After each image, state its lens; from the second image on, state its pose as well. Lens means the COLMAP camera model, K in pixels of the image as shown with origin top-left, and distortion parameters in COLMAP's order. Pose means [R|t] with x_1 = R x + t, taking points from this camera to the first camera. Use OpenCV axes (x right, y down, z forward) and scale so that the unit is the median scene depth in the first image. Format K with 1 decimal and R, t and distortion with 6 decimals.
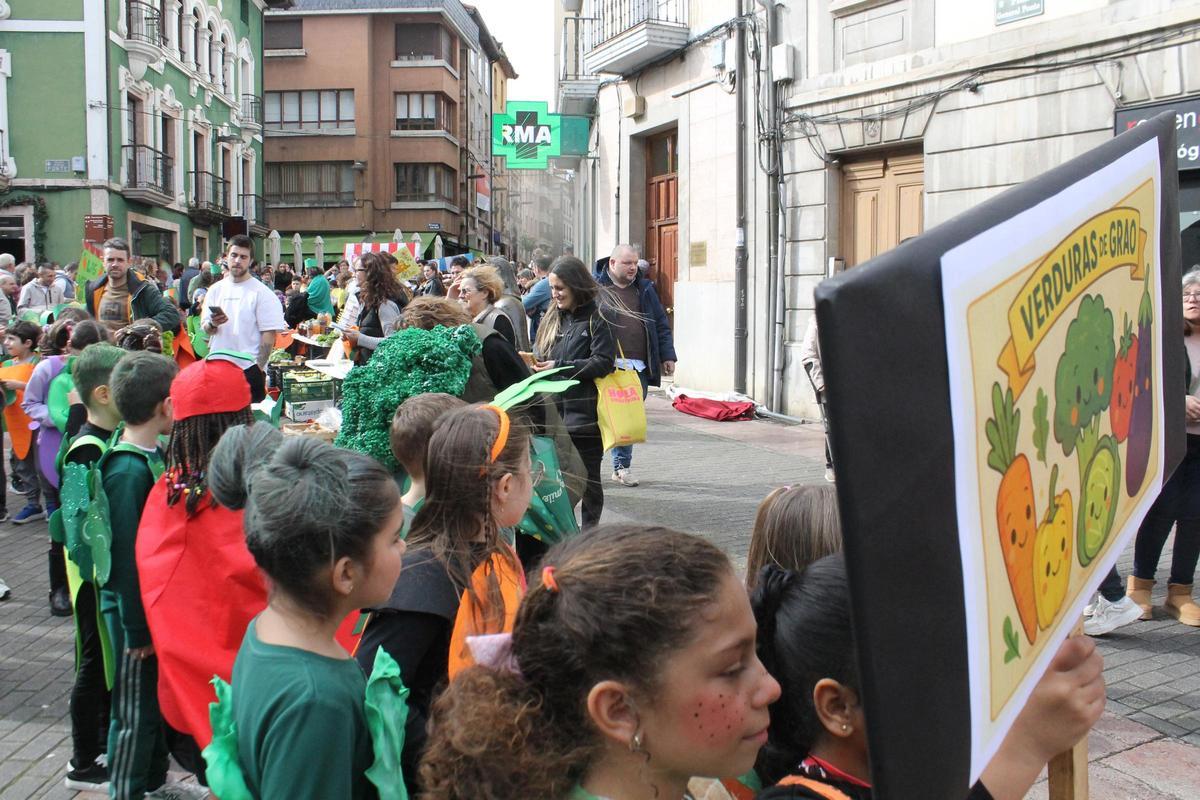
lens RADIAL K [[1034.4, 0, 632.9], [0, 1034.4, 389.2], [0, 0, 1]] dist [-0.157183, 0.139037]
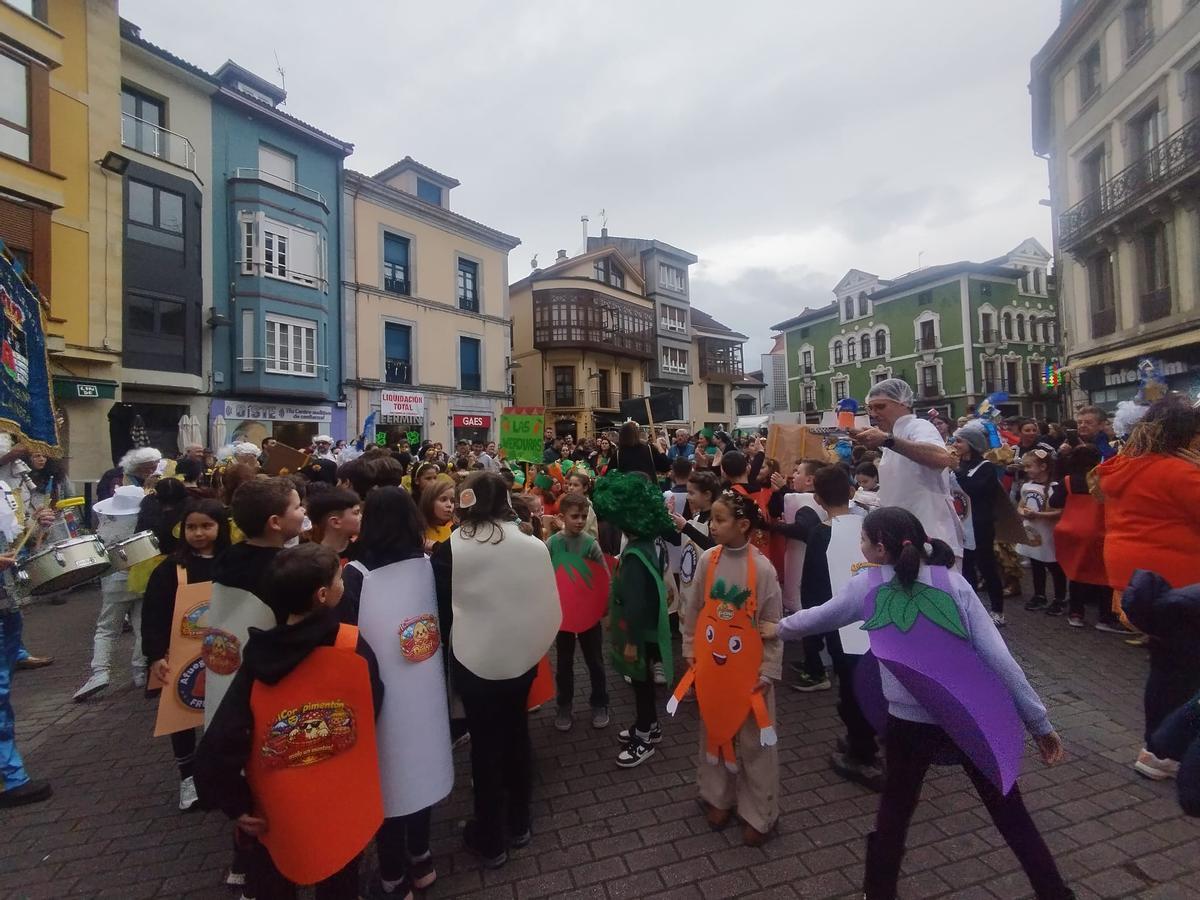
lens RADIAL K [[566.7, 0, 602.9], [0, 566.7, 427.8], [0, 0, 1]] dist [0.013305, -0.000241]
pose [[0.282263, -0.054113, -0.957810, 0.747137], [-0.041330, 0.996795, -0.068495, 0.058512], [0.958446, 0.058920, 0.279122, -0.522305]]
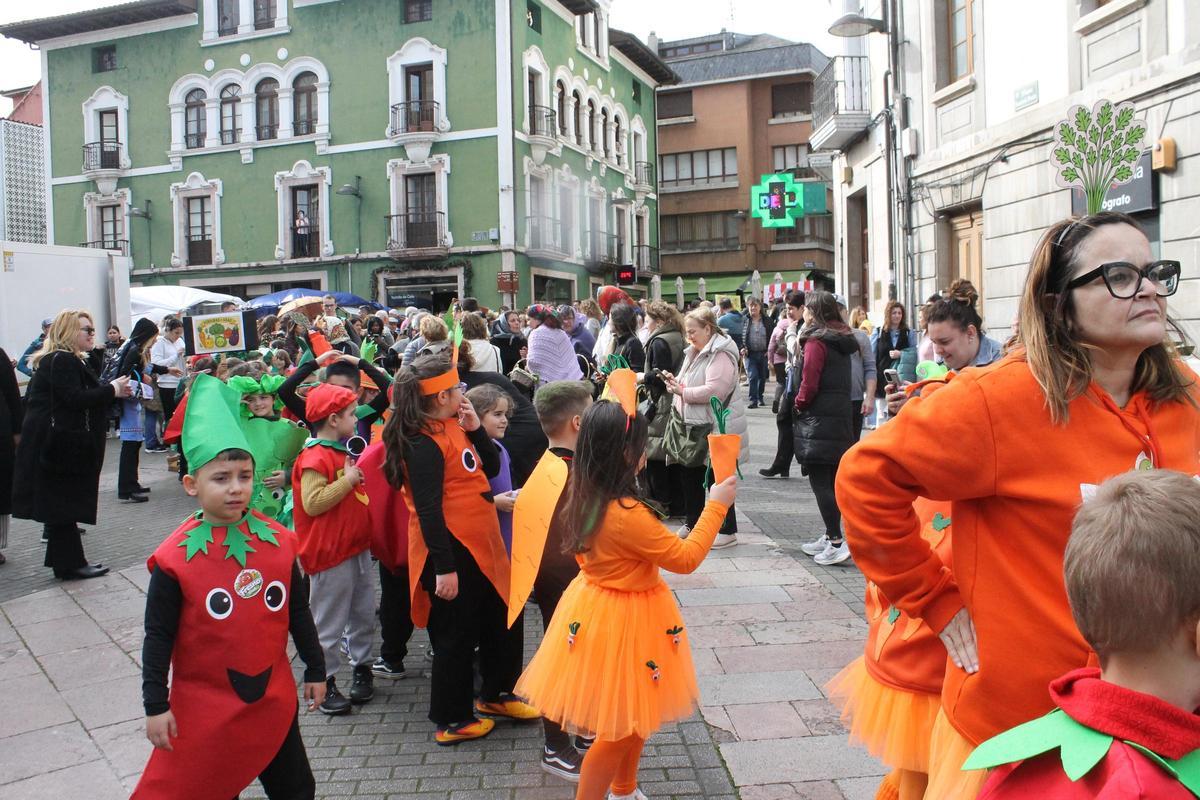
lens RADIAL K [[1038.4, 0, 639.9], [0, 1038.4, 394.7], [0, 0, 1]] dist [-0.158123, 0.144477]
pose [[0.910810, -0.001801, -0.412823, 0.166049], [-0.008841, 0.999676, -0.023866, 0.016539], [0.412732, 0.025387, 0.910499, -0.146069]]
